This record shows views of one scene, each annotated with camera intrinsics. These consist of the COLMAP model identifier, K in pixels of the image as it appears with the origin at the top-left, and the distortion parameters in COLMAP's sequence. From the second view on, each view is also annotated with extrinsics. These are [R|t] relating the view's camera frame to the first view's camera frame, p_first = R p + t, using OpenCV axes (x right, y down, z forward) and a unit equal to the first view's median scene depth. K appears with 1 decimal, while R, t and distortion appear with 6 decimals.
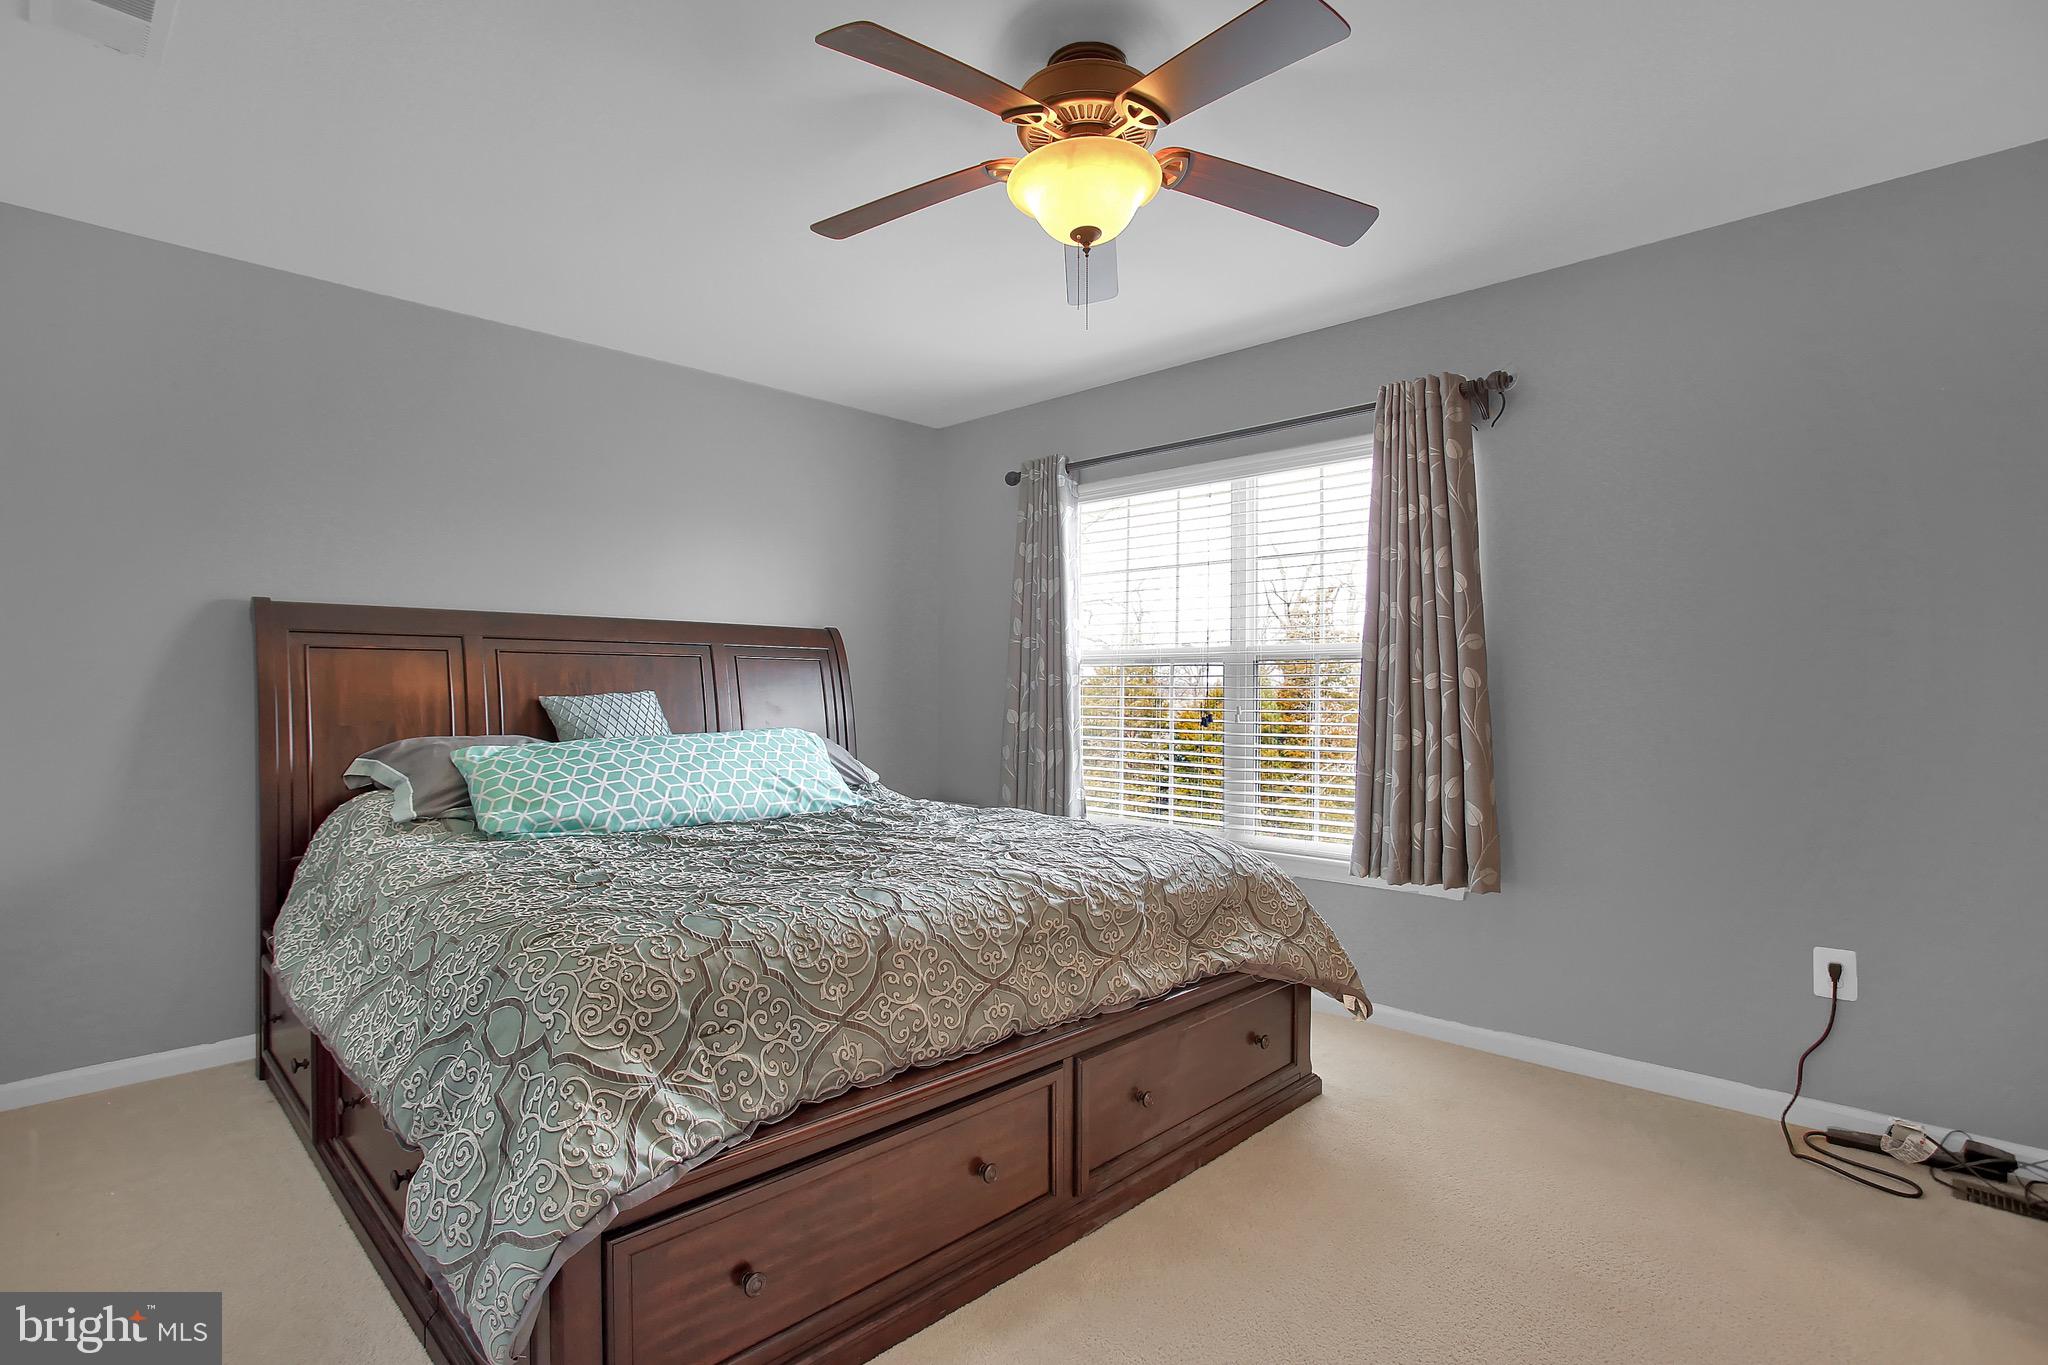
lens RADIAL K [[992.3, 0, 1014.9], [0, 992.3, 682.1], [0, 0, 1]] dist [-0.057276, 0.015120]
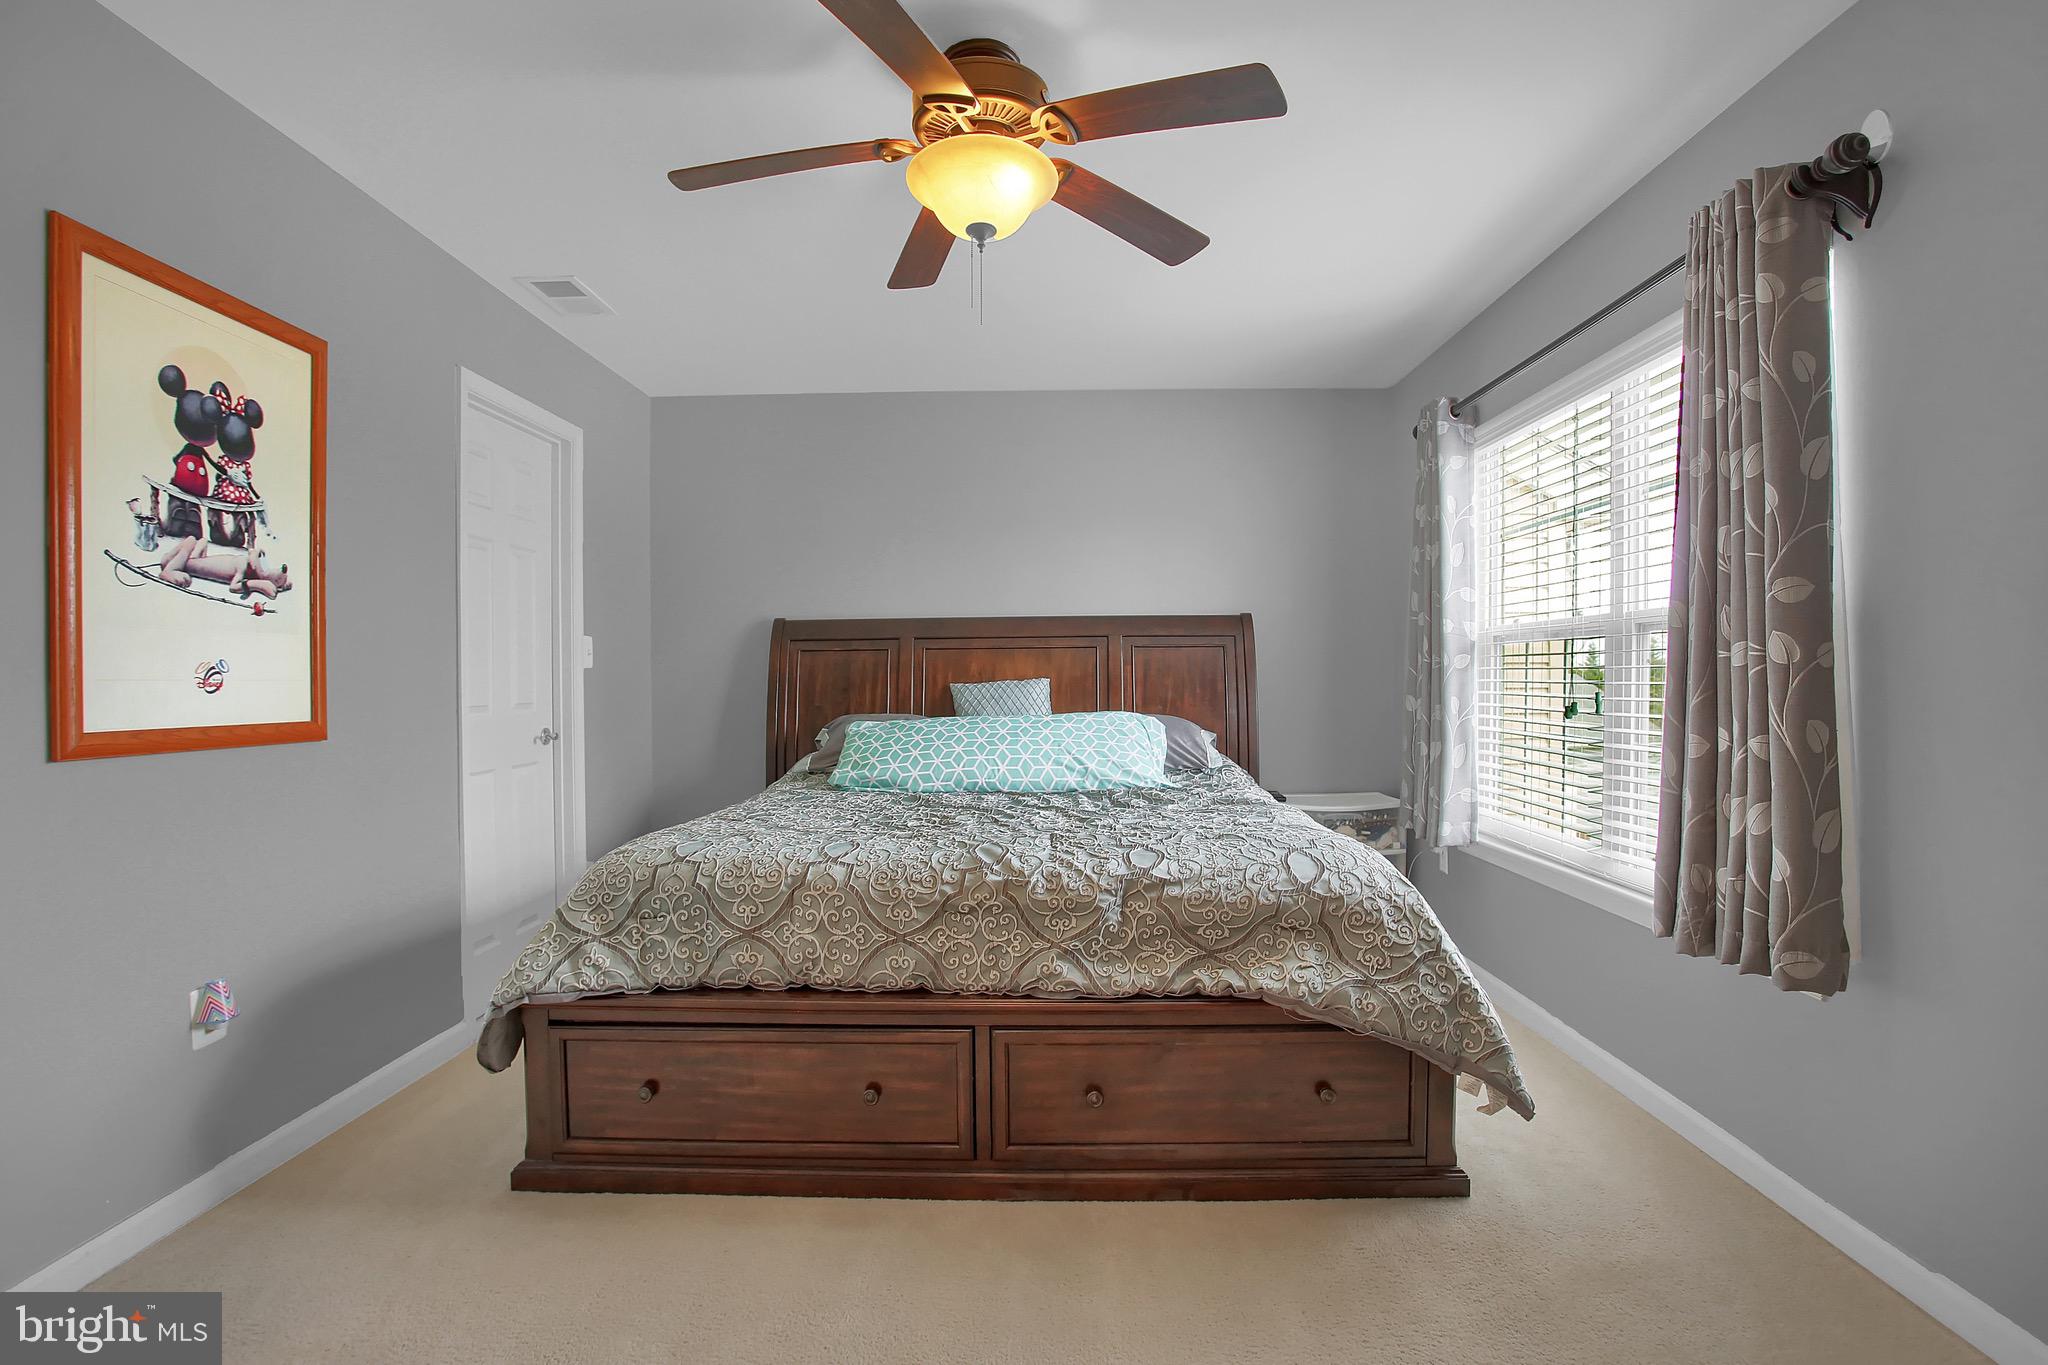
lens RADIAL K [[992.3, 0, 1010.0], [0, 992.3, 694.5], [0, 0, 1]] dist [-0.057276, 0.015120]
pose [[0.679413, 0.002384, -0.733752, 0.591452], [0.017677, 0.999651, 0.019616, 0.004788], [0.733543, -0.026298, 0.679134, 0.219163]]
